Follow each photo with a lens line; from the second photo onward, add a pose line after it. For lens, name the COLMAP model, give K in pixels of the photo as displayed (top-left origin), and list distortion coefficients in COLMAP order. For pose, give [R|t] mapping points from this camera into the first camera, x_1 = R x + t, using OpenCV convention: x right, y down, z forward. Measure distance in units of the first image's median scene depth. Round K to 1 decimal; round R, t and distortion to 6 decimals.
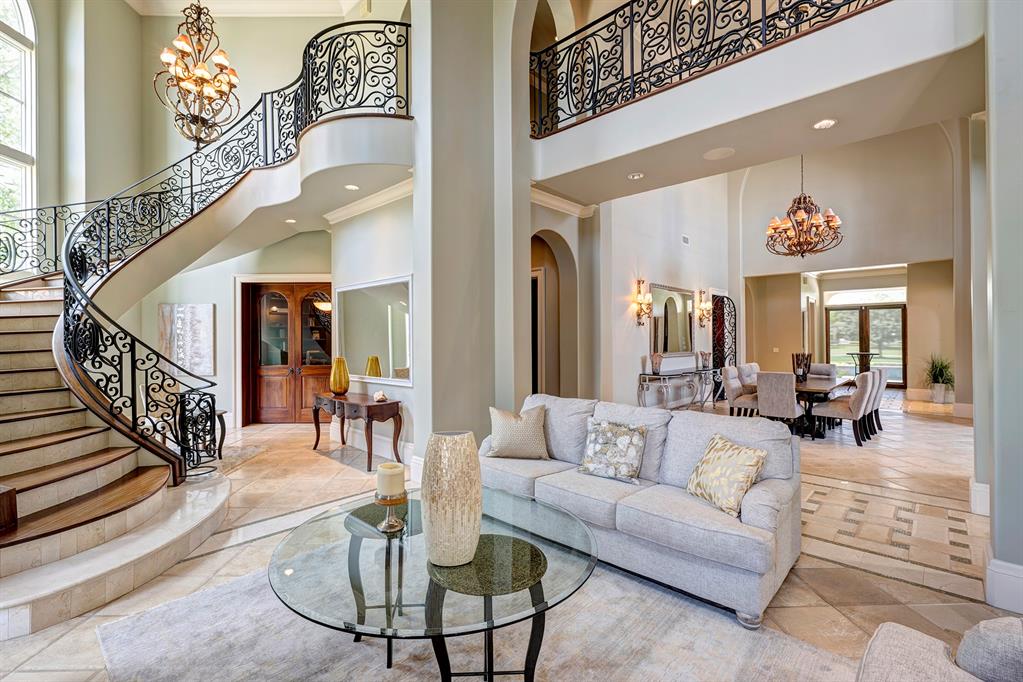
lens RADIAL K [[454.8, 0, 508.1], [0, 454.8, 336.9], [0, 0, 1]] dist [0.023028, -0.000085]
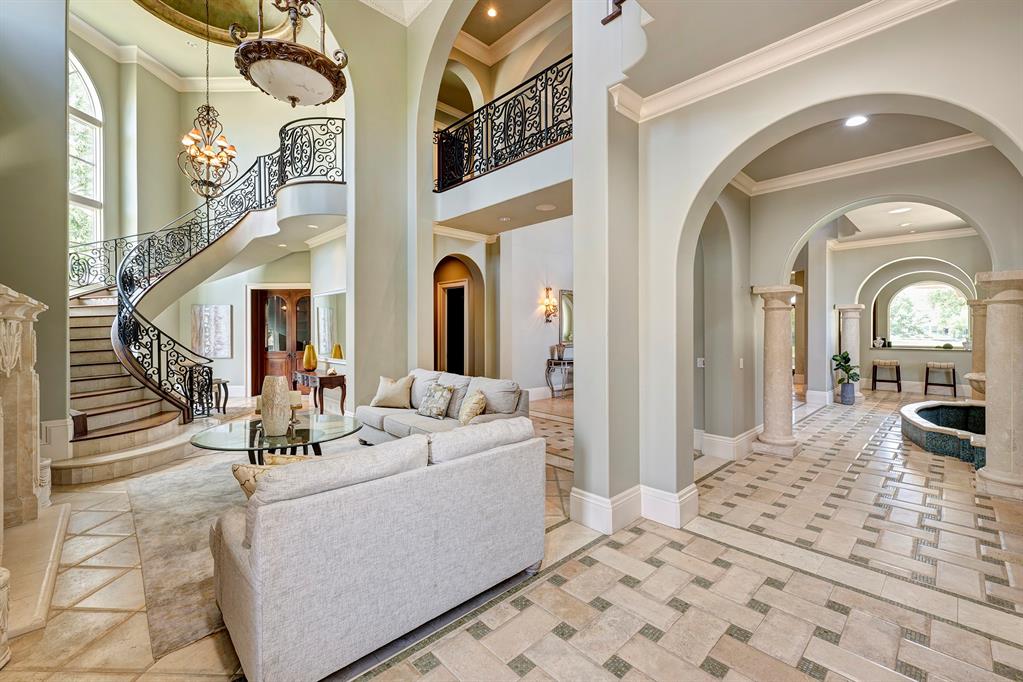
lens RADIAL K [[425.9, 0, 506.4], [0, 425.9, 331.2], [0, 0, 1]] dist [0.040732, 0.000010]
pose [[0.998115, 0.004949, -0.061172, 0.314229], [-0.004681, 0.999979, 0.004523, -0.005627], [0.061193, -0.004229, 0.998117, -0.284552]]
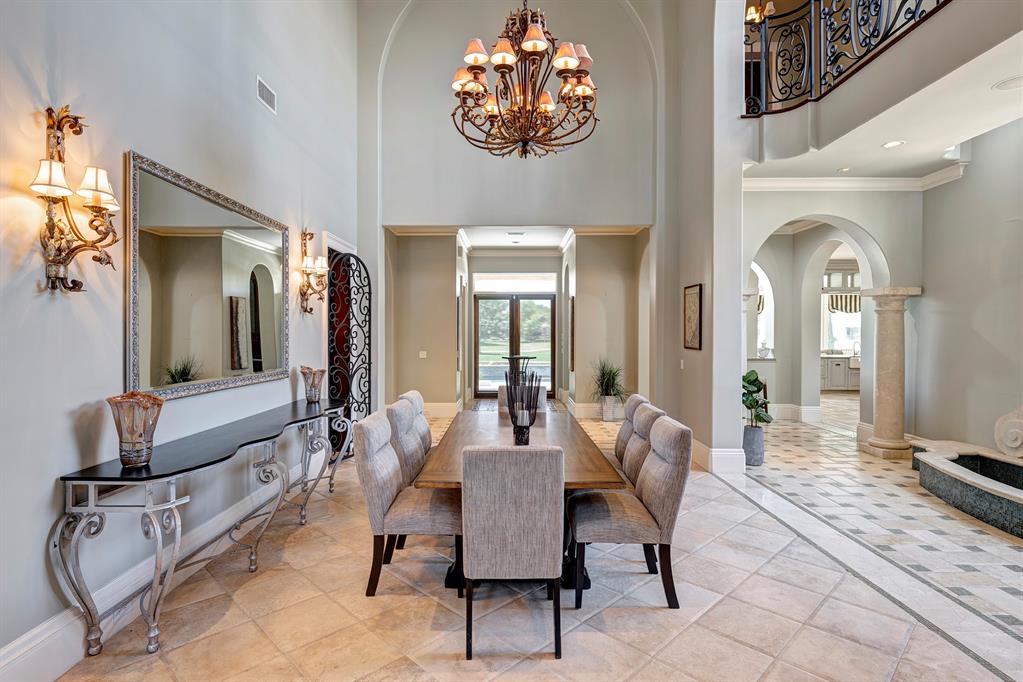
lens RADIAL K [[525.3, 0, 510.5], [0, 525.3, 335.7], [0, 0, 1]] dist [-0.013631, 0.001176]
pose [[0.730629, 0.002082, 0.682771, 0.352049], [-0.006291, 0.999973, 0.003683, -0.001785], [-0.682746, -0.006986, 0.730623, 0.779489]]
